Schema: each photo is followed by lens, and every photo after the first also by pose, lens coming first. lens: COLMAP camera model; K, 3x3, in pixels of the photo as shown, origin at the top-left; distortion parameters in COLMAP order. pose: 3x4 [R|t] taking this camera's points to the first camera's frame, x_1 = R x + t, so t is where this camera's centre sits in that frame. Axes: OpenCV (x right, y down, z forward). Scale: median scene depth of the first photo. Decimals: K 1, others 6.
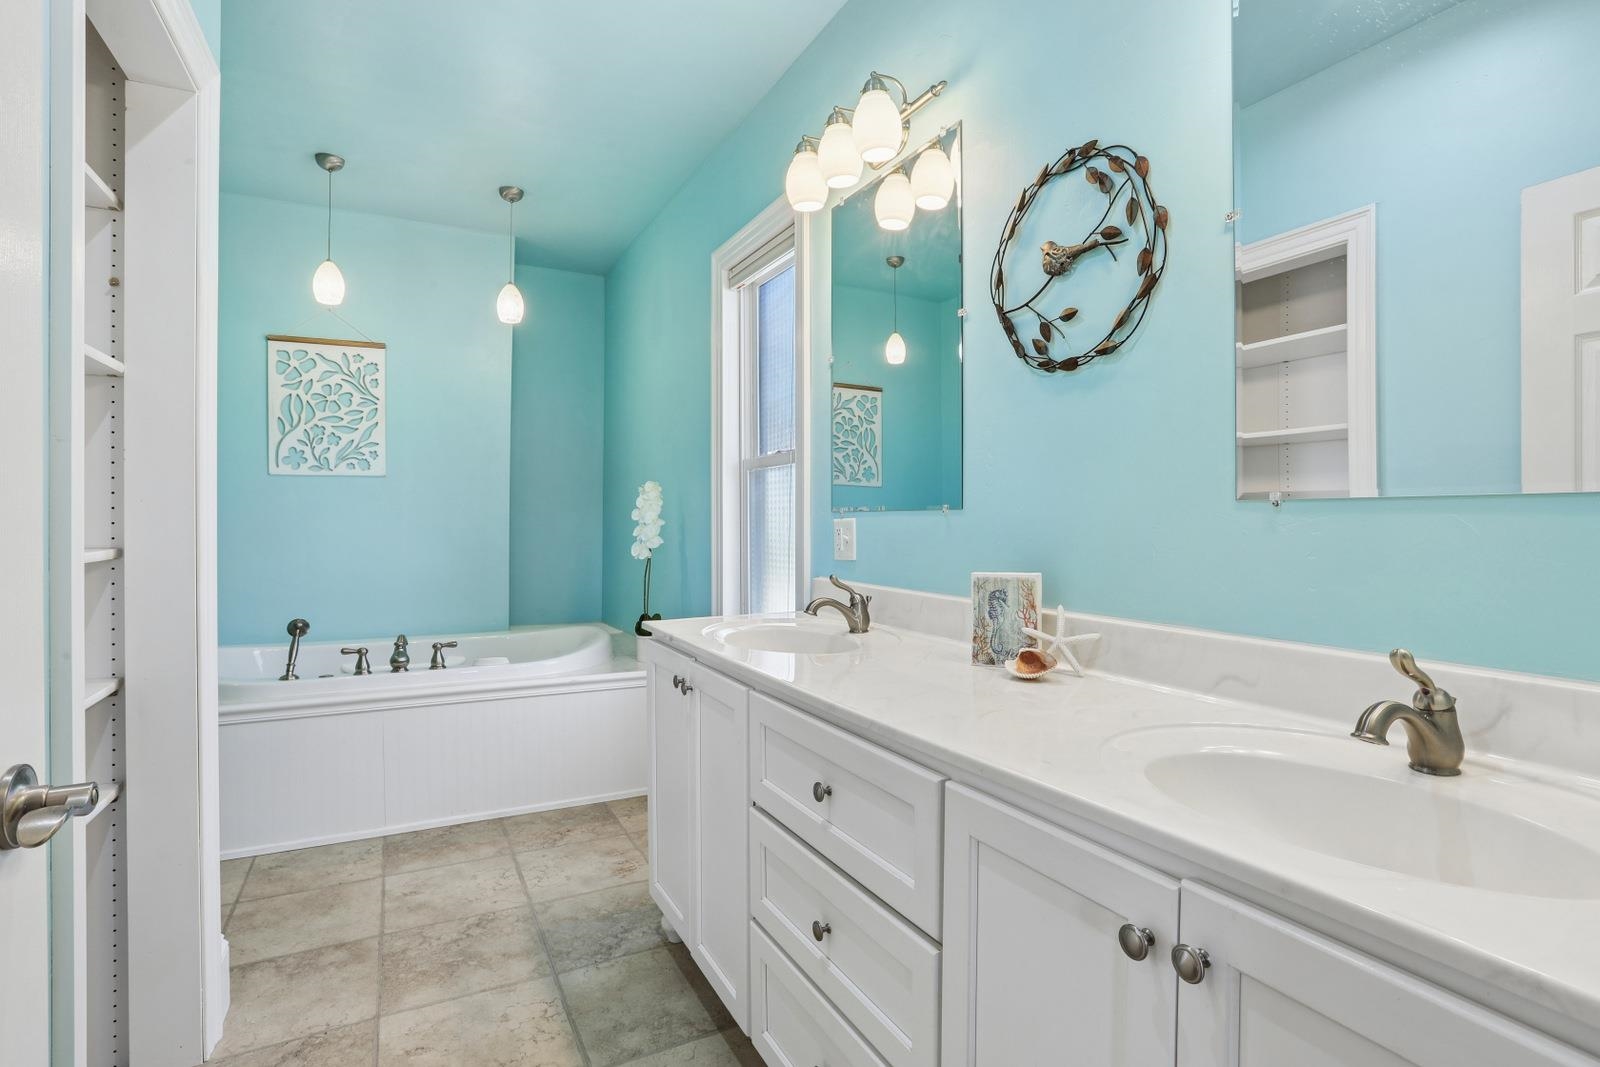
lens RADIAL K [[777.8, 0, 806.2], [0, 777.8, 532.1], [0, 0, 1]] dist [-0.050735, 0.006934]
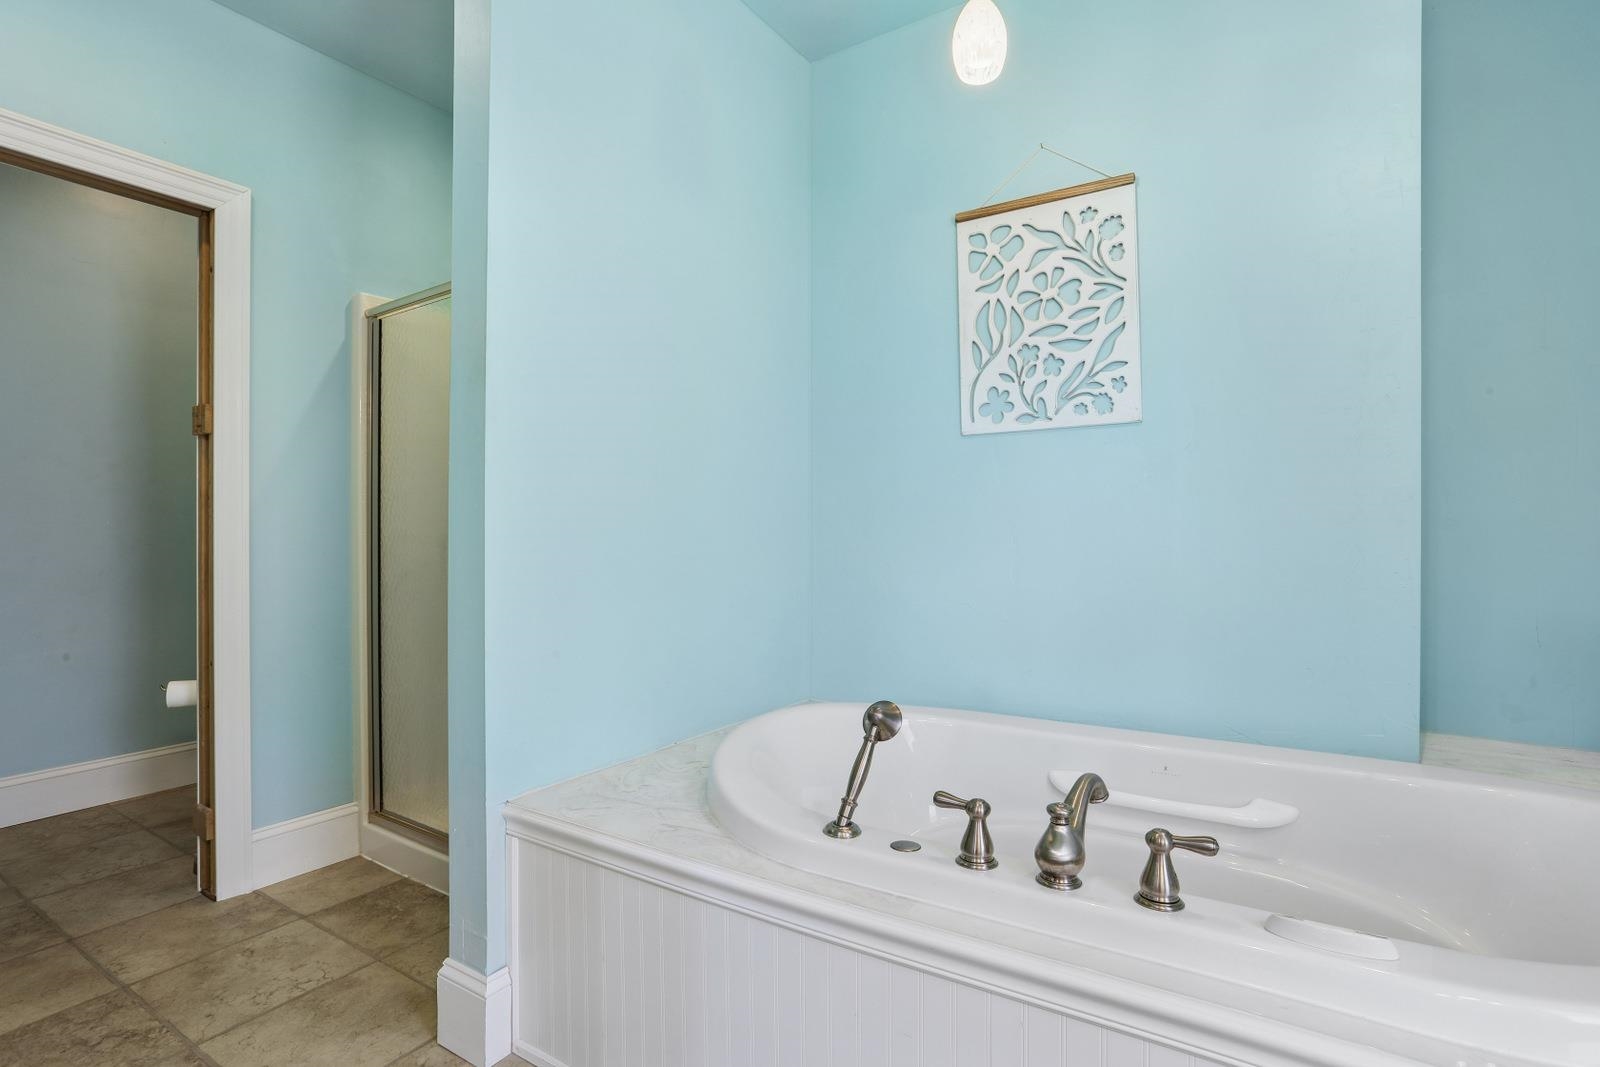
lens RADIAL K [[777.8, 0, 808.6], [0, 777.8, 533.9], [0, 0, 1]] dist [-0.050735, 0.006934]
pose [[0.500248, -0.001877, -0.865880, -0.209406], [-0.004303, 0.999980, -0.004653, 0.009421], [0.865872, 0.006054, 0.500230, 0.554869]]
